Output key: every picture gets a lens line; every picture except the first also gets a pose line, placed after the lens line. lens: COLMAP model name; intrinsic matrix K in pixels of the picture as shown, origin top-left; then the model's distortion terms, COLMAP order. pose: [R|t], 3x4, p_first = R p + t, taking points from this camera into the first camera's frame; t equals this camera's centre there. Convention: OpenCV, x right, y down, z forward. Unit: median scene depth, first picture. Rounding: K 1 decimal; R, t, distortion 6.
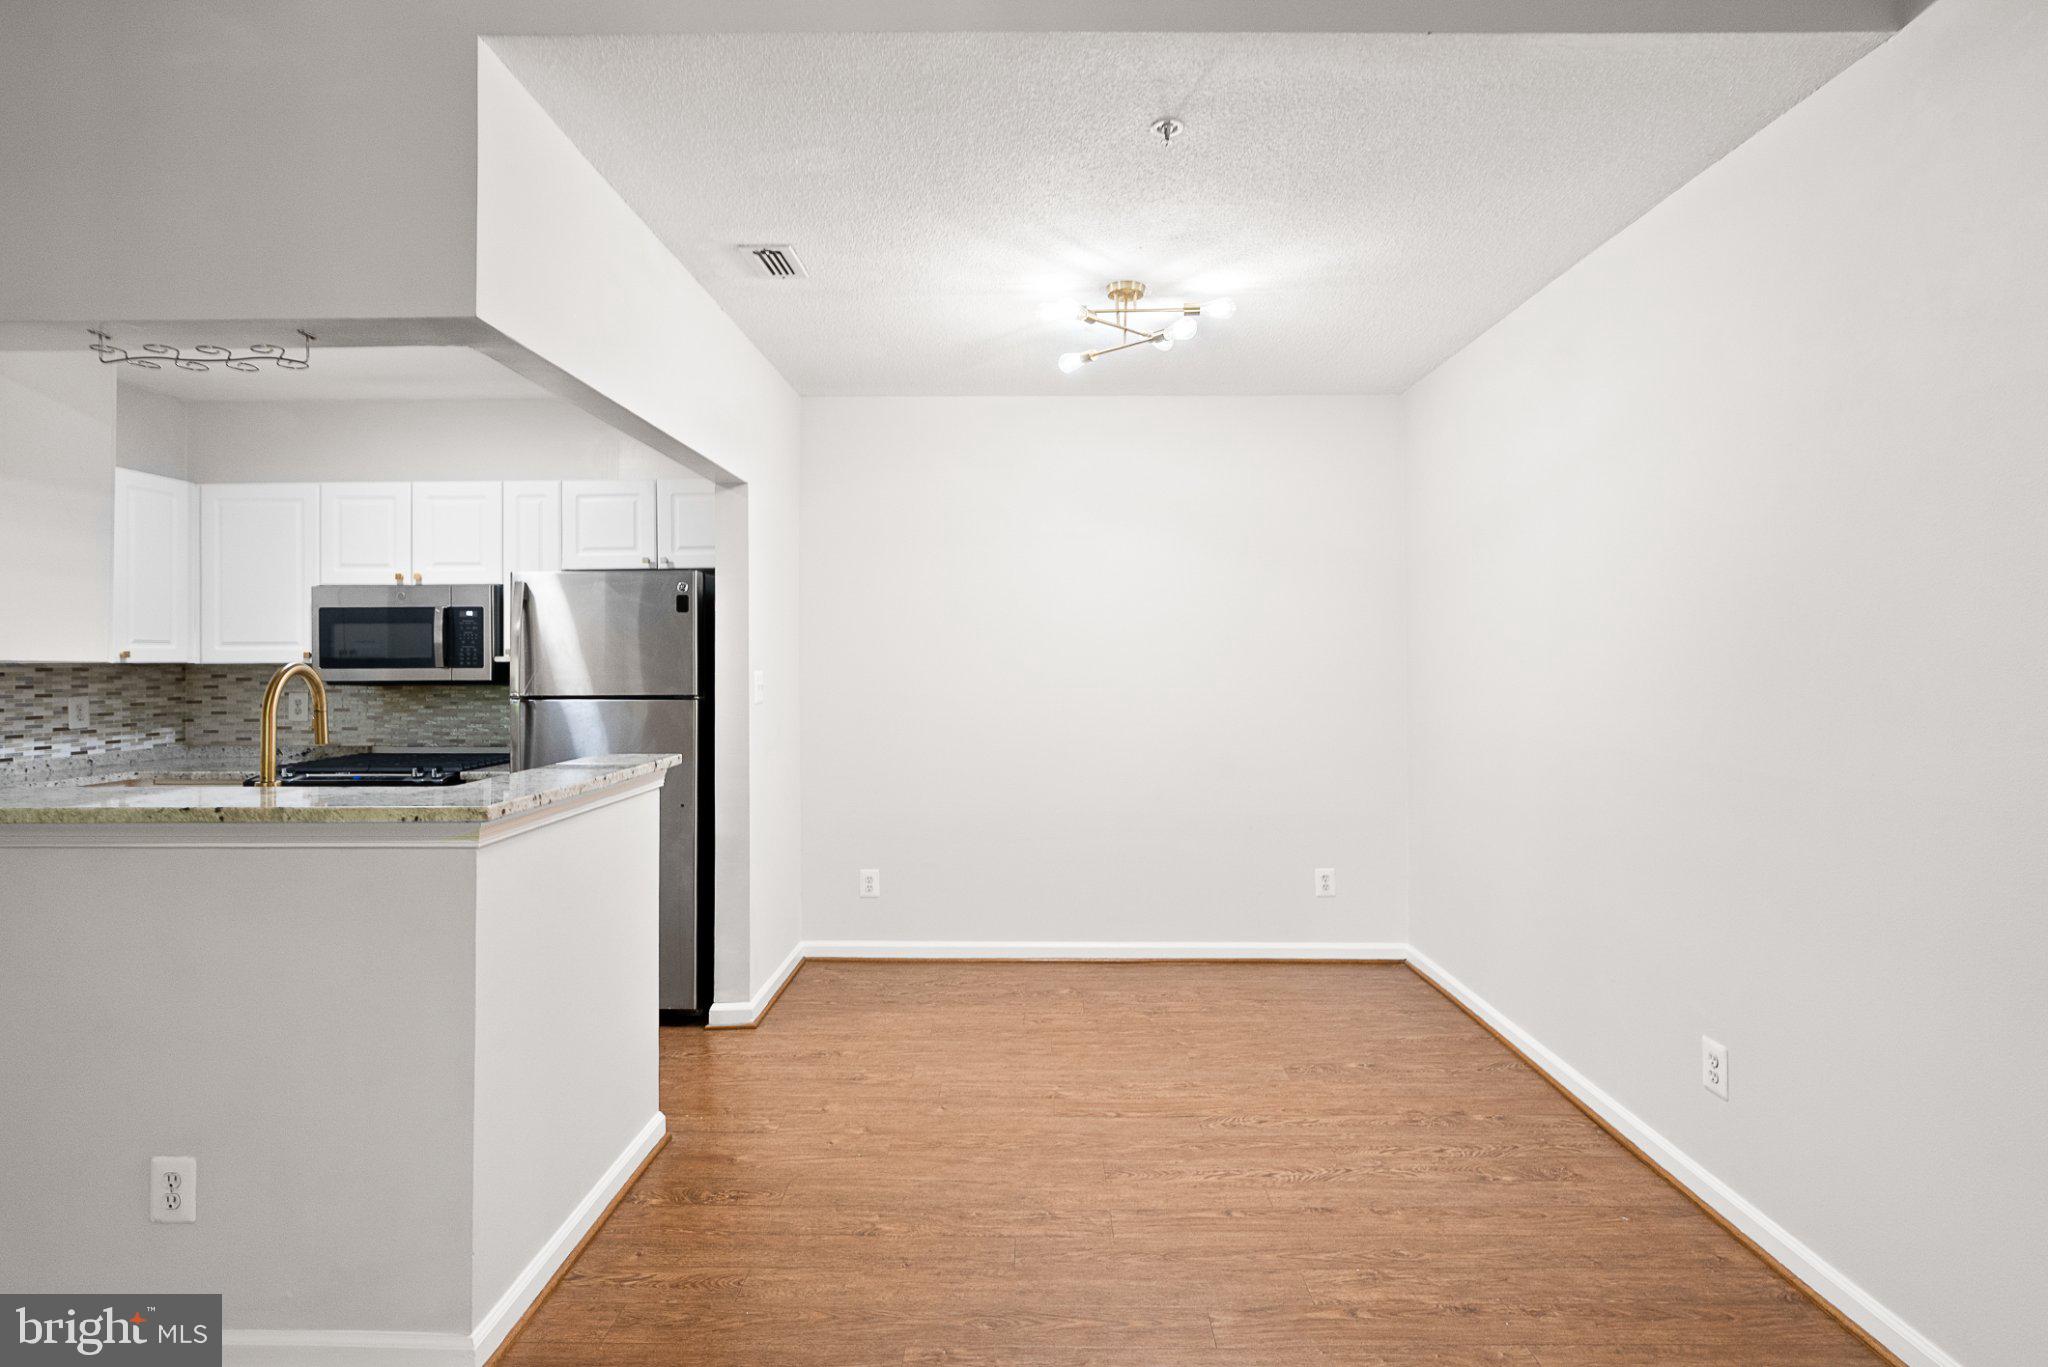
lens RADIAL K [[1010.3, 0, 1025.6], [0, 1010.3, 650.6], [0, 0, 1]] dist [0.000377, 0.001665]
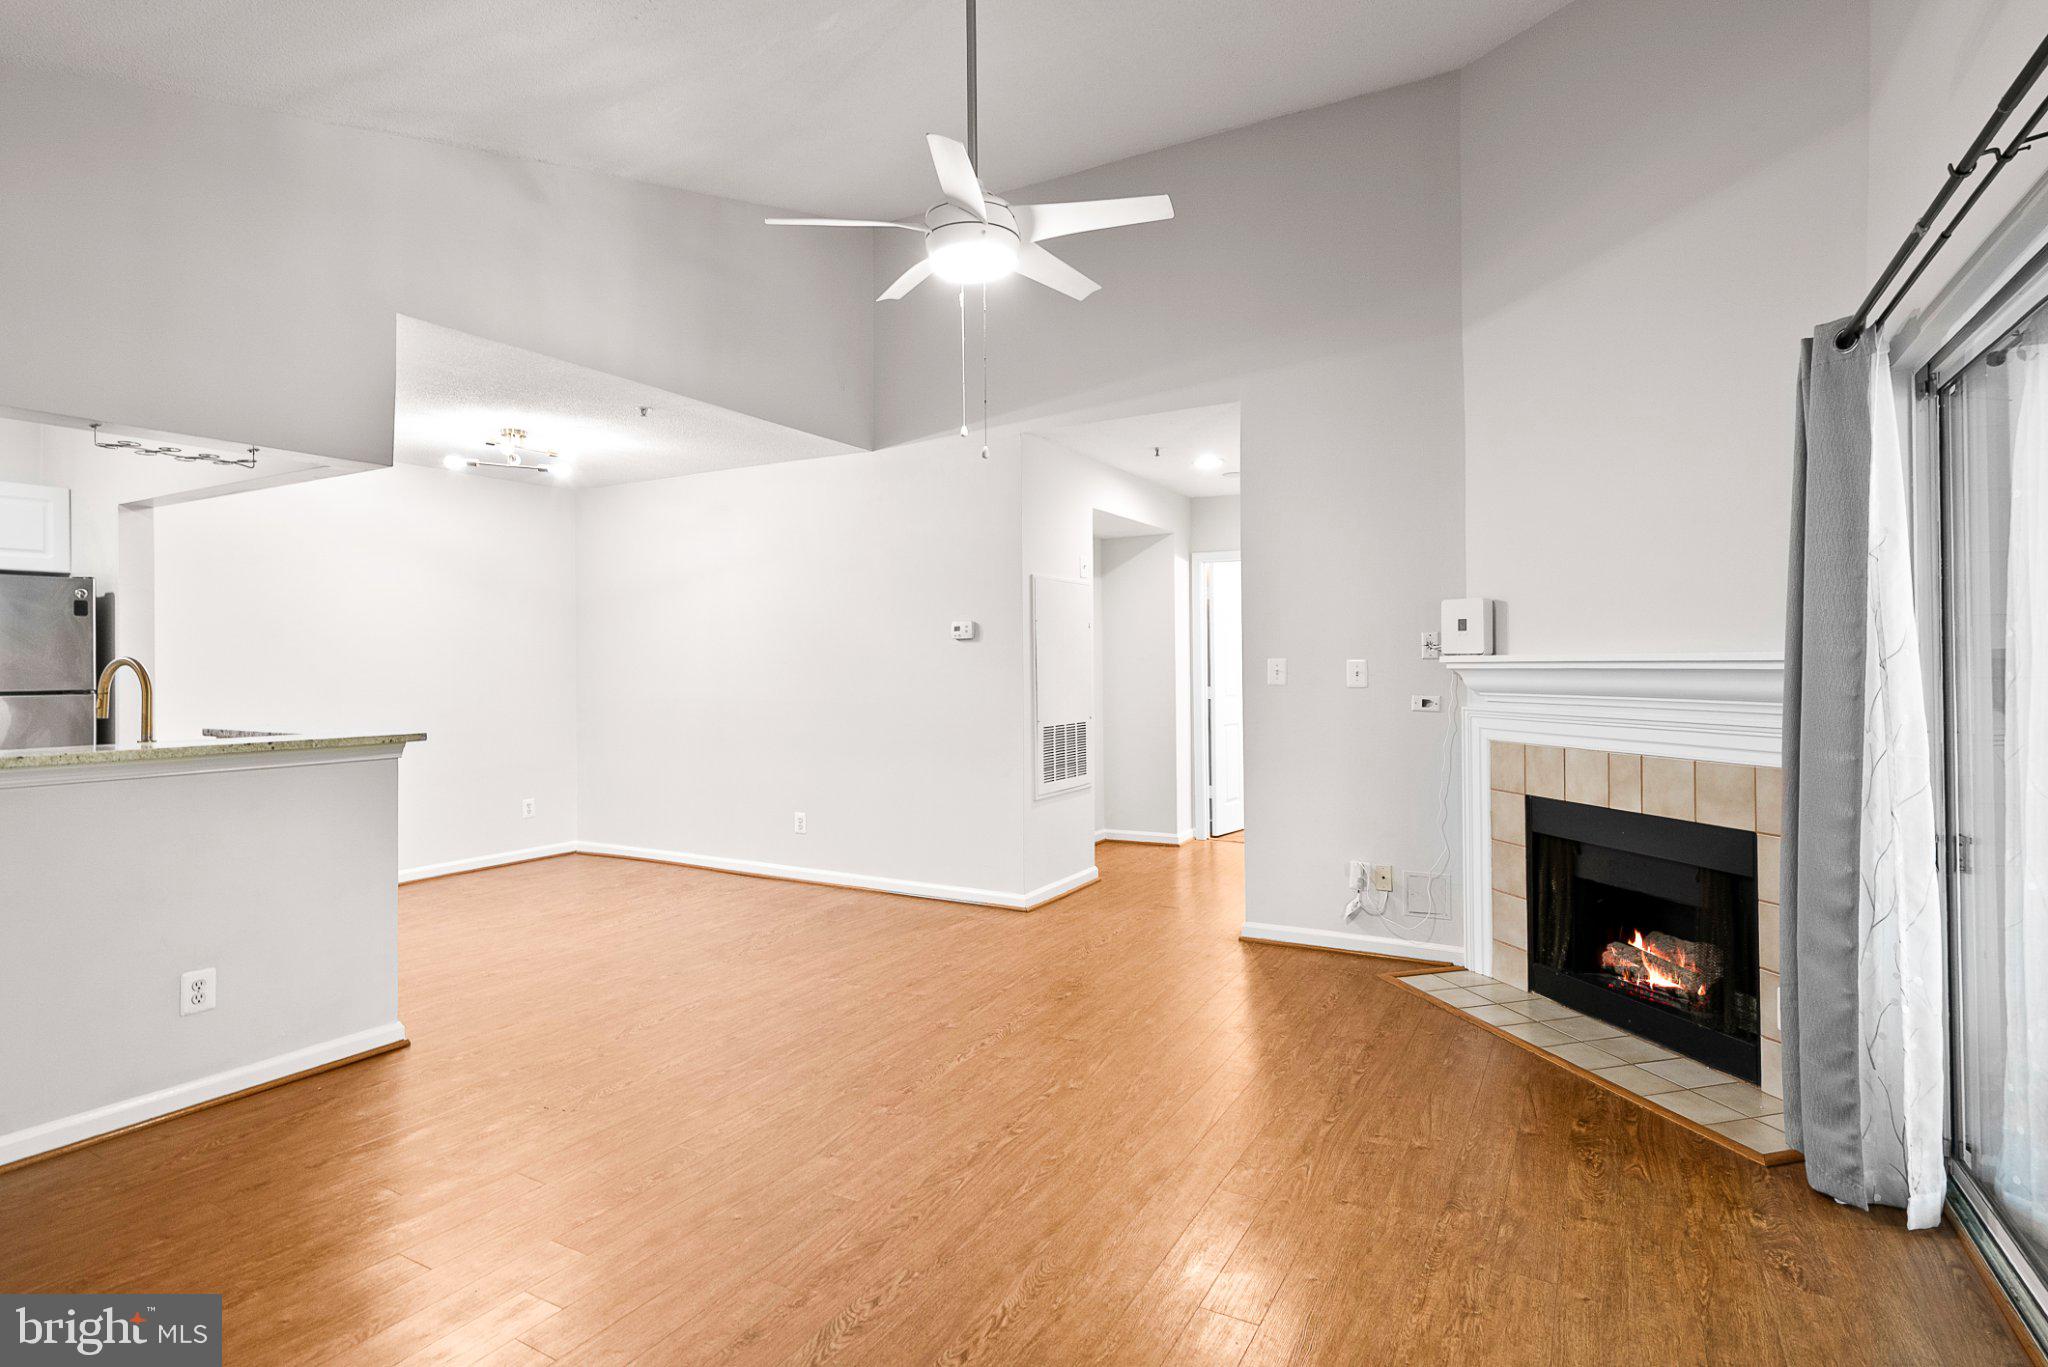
lens RADIAL K [[1010.3, 0, 1029.1], [0, 1010.3, 673.4], [0, 0, 1]] dist [0.000377, 0.001665]
pose [[0.476046, -0.008763, 0.879377, -0.823362], [-0.003286, 0.999926, 0.011743, 0.009698], [-0.879414, -0.008480, 0.475982, -0.447078]]
